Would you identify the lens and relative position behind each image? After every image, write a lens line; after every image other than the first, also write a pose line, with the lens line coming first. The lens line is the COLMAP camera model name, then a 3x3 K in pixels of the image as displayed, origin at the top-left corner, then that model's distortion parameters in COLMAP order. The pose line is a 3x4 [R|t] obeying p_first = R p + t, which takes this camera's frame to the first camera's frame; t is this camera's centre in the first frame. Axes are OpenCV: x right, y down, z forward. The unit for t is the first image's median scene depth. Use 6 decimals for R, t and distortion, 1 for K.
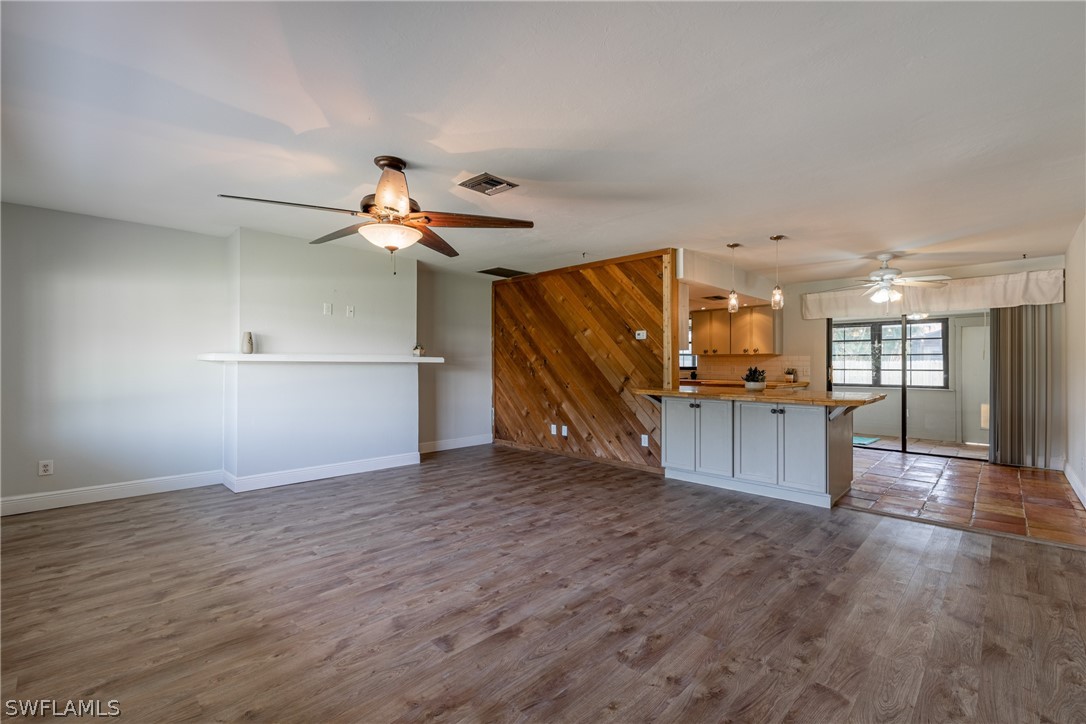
lens RADIAL K [[467.5, 0, 543.0], [0, 467.5, 362.0], [0, 0, 1]] dist [-0.000125, -0.000309]
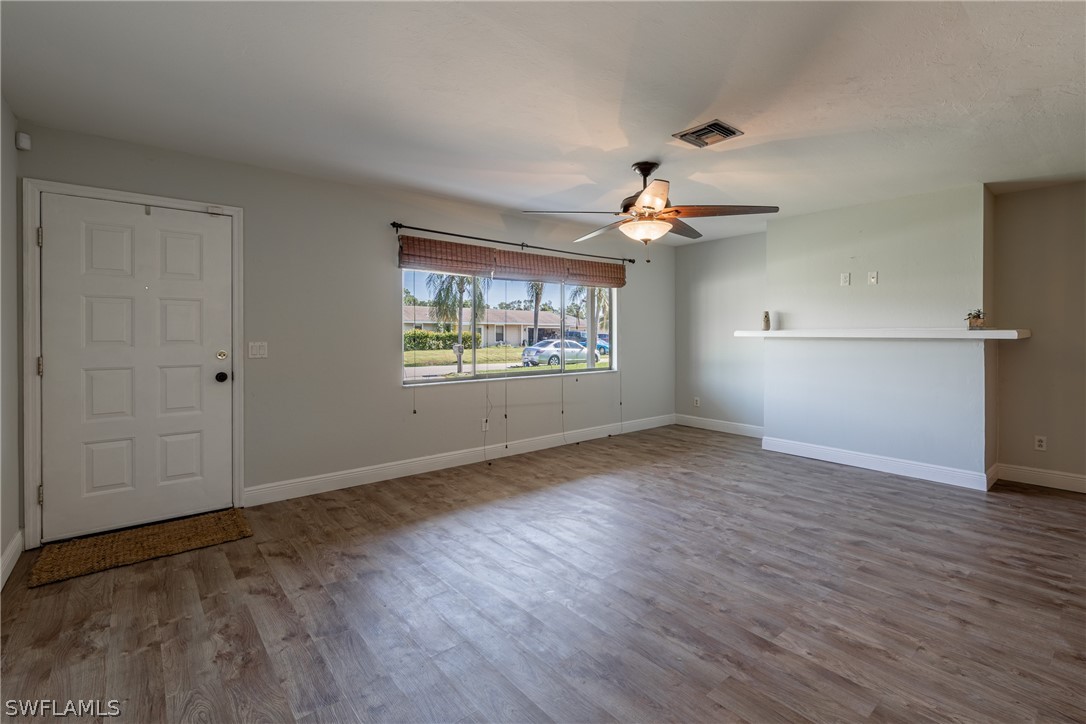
lens RADIAL K [[497.2, 0, 579.6], [0, 497.2, 336.6], [0, 0, 1]] dist [-0.000225, -0.000444]
pose [[-0.058223, 0.002432, -0.998301, 0.704644], [0.003727, 0.999991, 0.002219, -0.007739], [0.998297, -0.003592, -0.058231, 0.709359]]
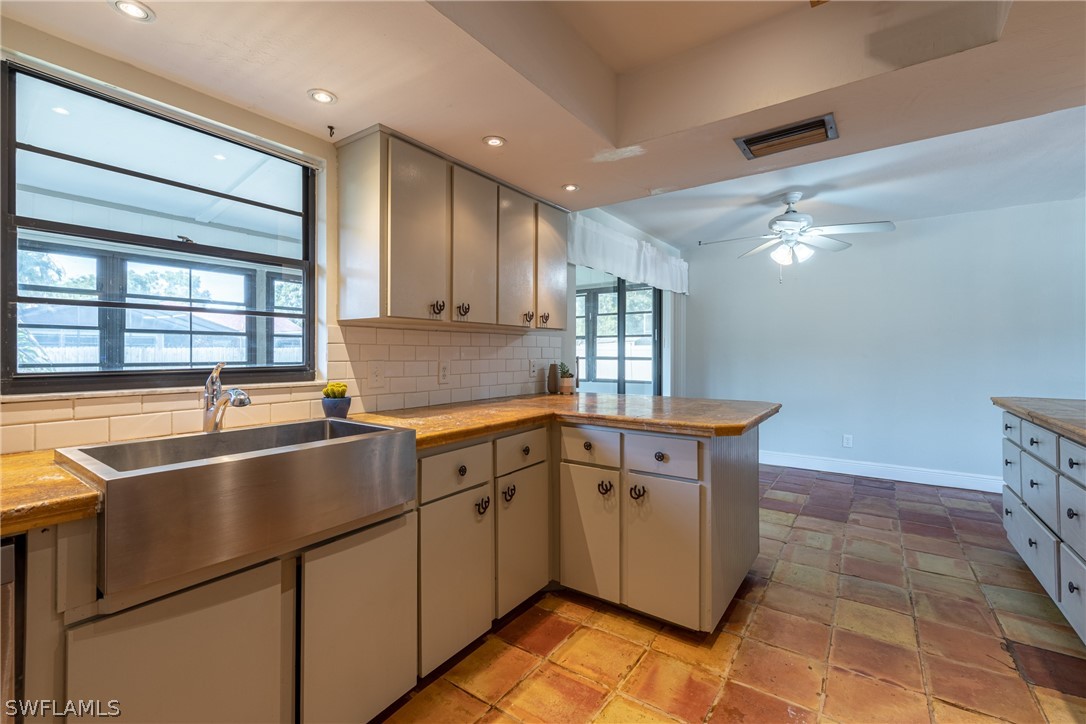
lens RADIAL K [[475.8, 0, 542.8], [0, 475.8, 346.8], [0, 0, 1]] dist [-0.000189, 0.000125]
pose [[-0.163683, 0.005023, 0.986500, 0.167207], [-0.002415, 0.999982, -0.005492, 0.000373], [-0.986510, -0.003281, -0.163668, 2.068458]]
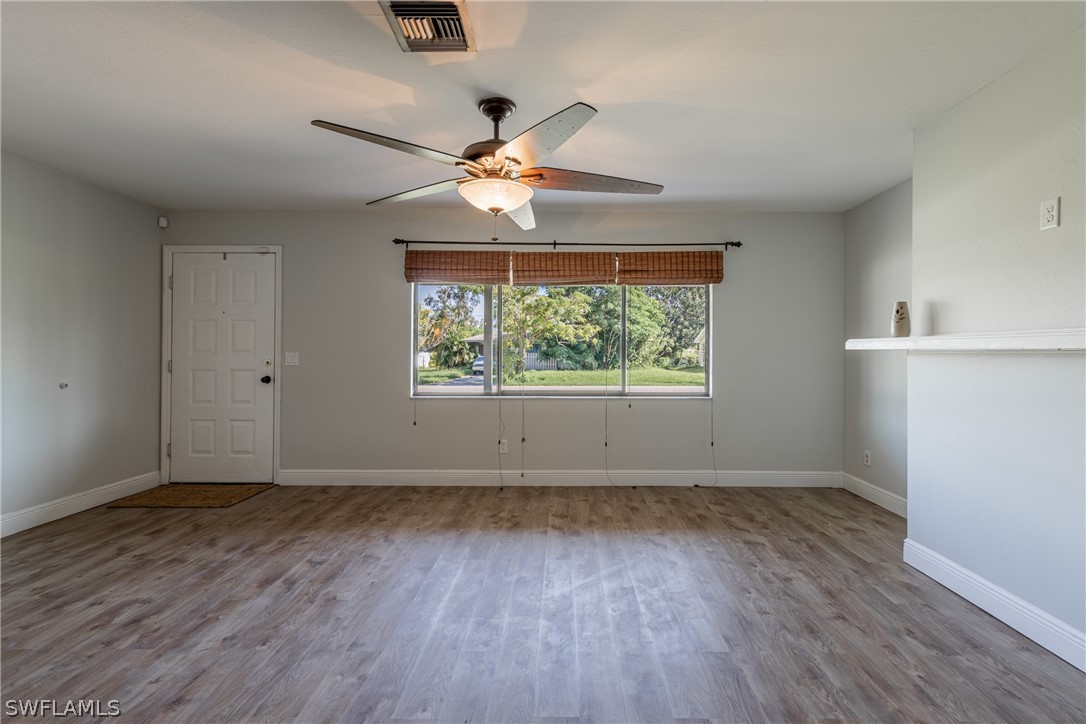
lens RADIAL K [[495.9, 0, 561.0], [0, 495.9, 353.3], [0, 0, 1]] dist [0.000451, -0.000719]
pose [[-0.709359, -0.004008, -0.704836, 0.156896], [-0.002358, 0.999992, -0.003314, 0.006482], [0.704843, -0.000689, -0.709363, 1.320419]]
